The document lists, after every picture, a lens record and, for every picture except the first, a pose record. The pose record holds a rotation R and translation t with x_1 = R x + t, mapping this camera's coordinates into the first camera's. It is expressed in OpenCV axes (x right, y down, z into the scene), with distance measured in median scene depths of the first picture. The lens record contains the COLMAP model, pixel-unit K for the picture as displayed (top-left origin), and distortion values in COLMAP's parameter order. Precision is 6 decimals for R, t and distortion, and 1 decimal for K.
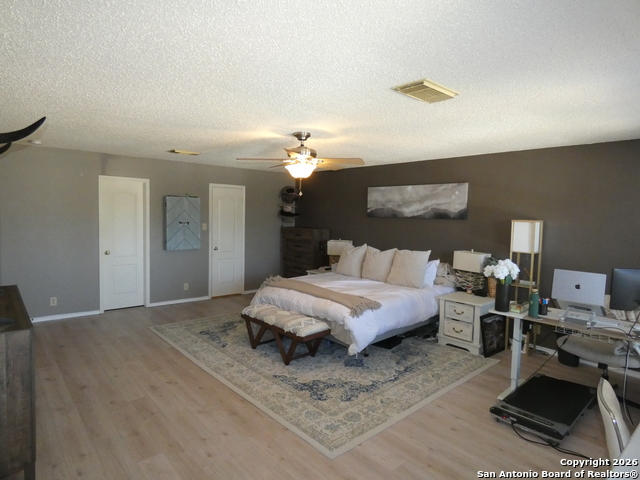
lens RADIAL K [[384.5, 0, 320.4], [0, 384.5, 242.4], [0, 0, 1]] dist [-0.001046, -0.002753]
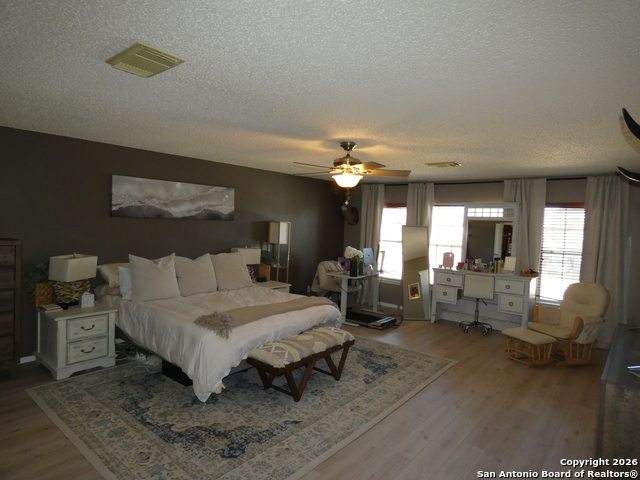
lens RADIAL K [[384.5, 0, 319.9], [0, 384.5, 237.0], [0, 0, 1]] dist [-0.001046, -0.002753]
pose [[-0.155191, -0.064579, 0.985771, -0.769059], [0.037222, 0.996770, 0.071159, -0.080553], [-0.987183, 0.047736, -0.152286, 0.903346]]
